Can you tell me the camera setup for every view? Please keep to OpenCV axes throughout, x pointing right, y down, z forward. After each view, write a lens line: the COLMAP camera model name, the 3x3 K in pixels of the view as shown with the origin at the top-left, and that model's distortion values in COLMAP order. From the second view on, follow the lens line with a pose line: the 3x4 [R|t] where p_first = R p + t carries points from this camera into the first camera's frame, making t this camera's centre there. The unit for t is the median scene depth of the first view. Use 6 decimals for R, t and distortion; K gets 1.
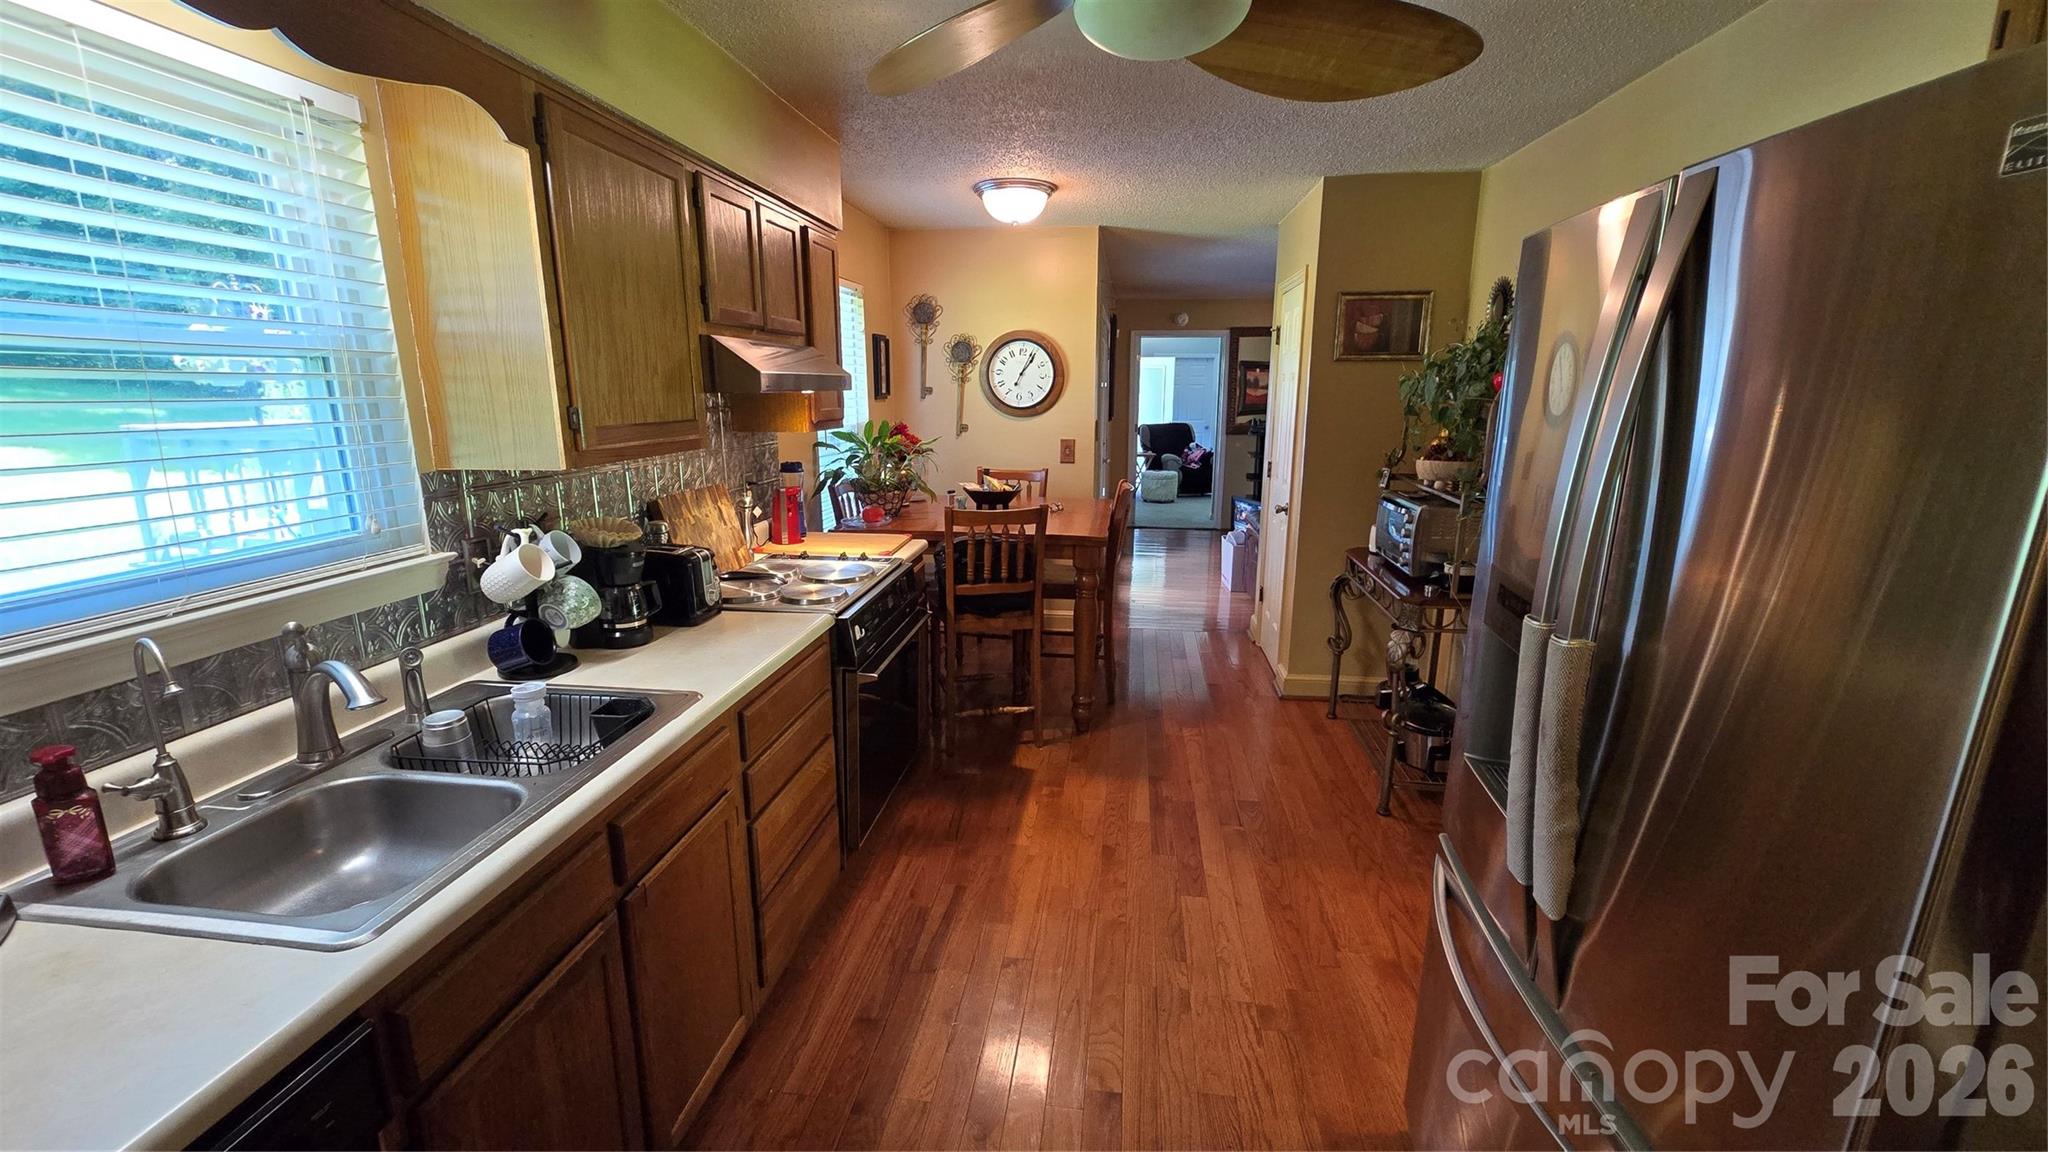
lens RADIAL K [[835.4, 0, 1021.1], [0, 835.4, 576.0], [0, 0, 1]] dist [0.000114, 0.000173]
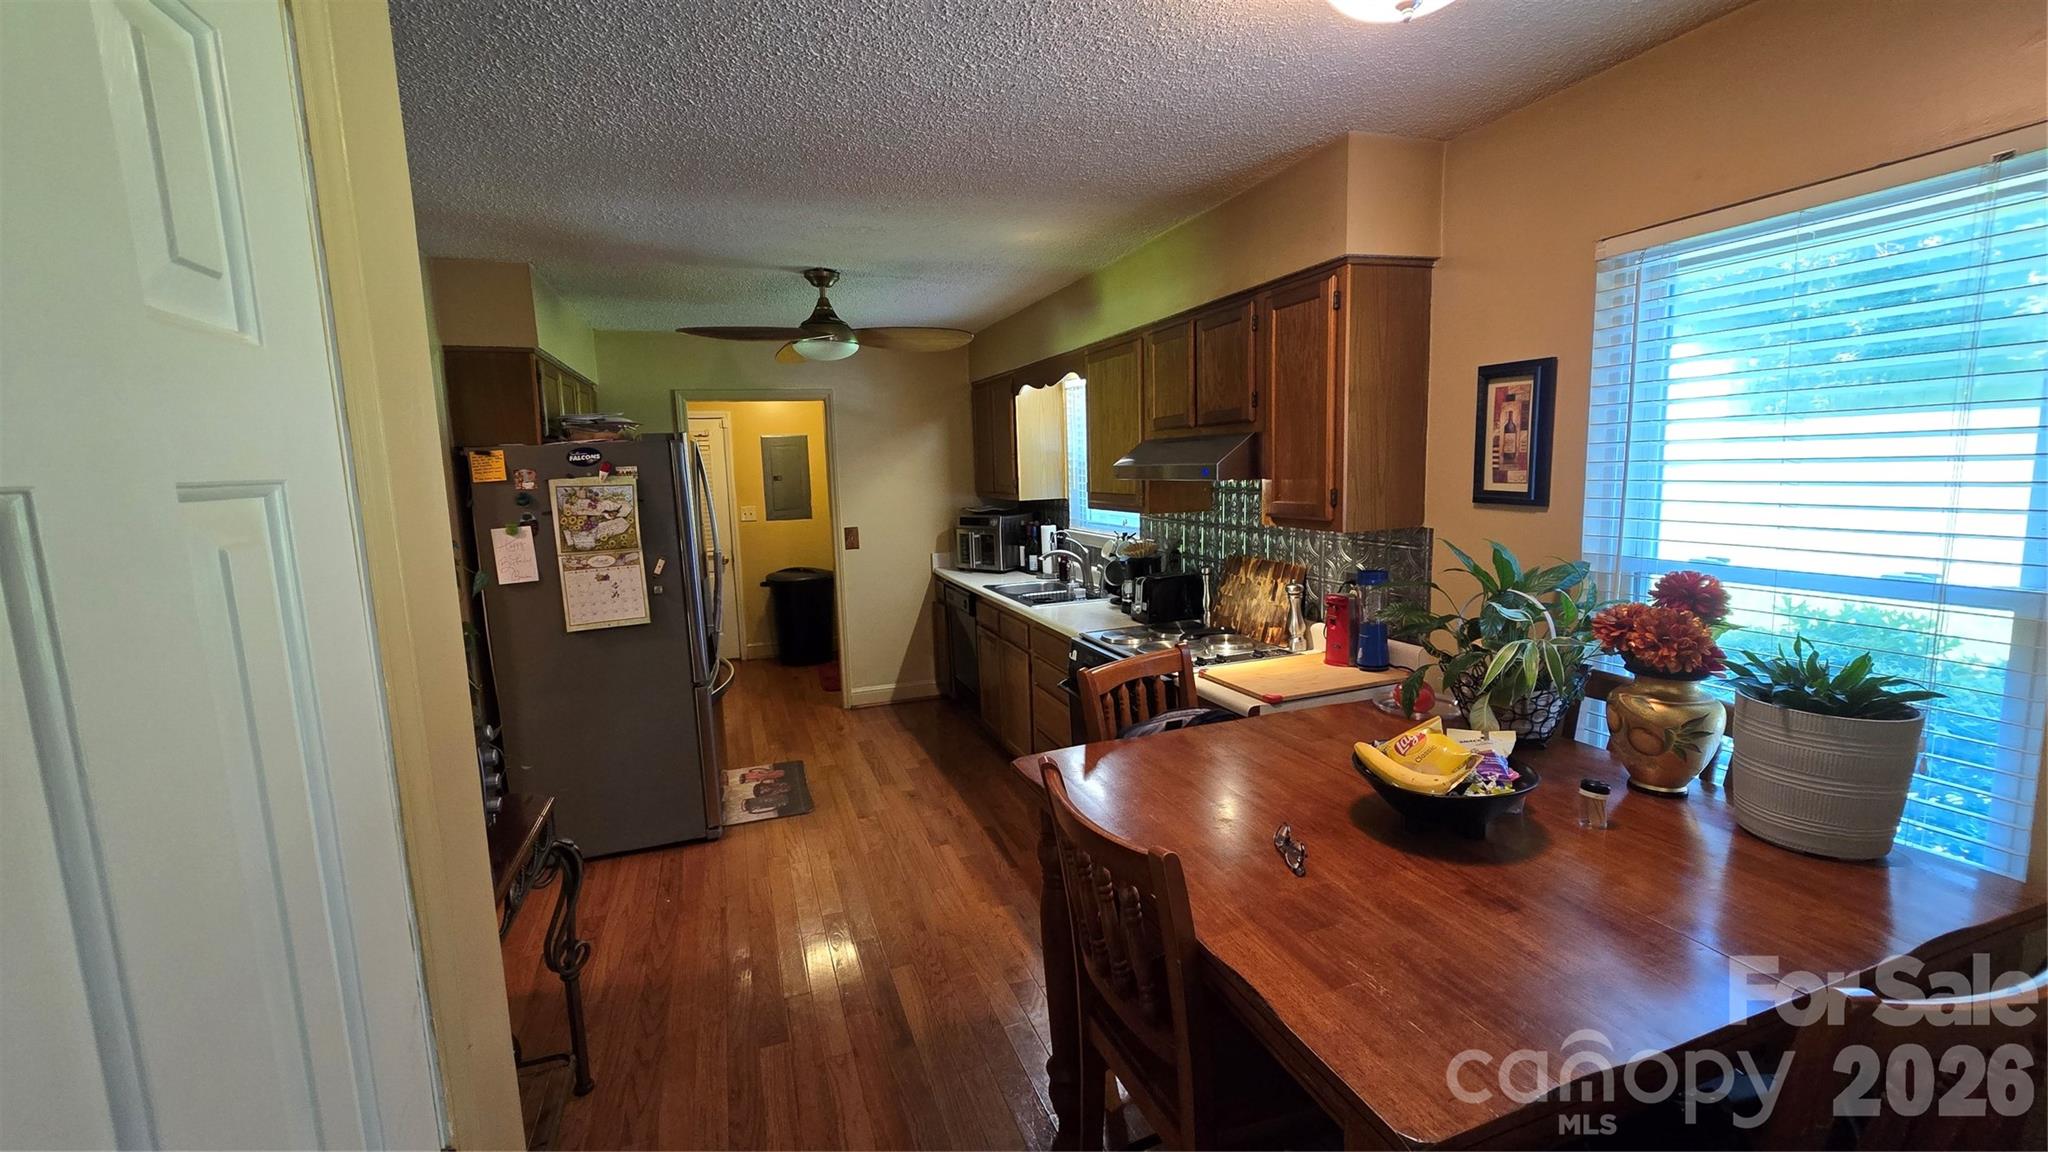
lens RADIAL K [[835.4, 0, 1023.4], [0, 835.4, 579.8], [0, 0, 1]] dist [0.000114, 0.000173]
pose [[-0.885282, 0.090528, -0.456158, 0.424036], [-0.072870, 0.941752, 0.328320, -0.425370], [0.459309, 0.323896, -0.827119, 1.782965]]
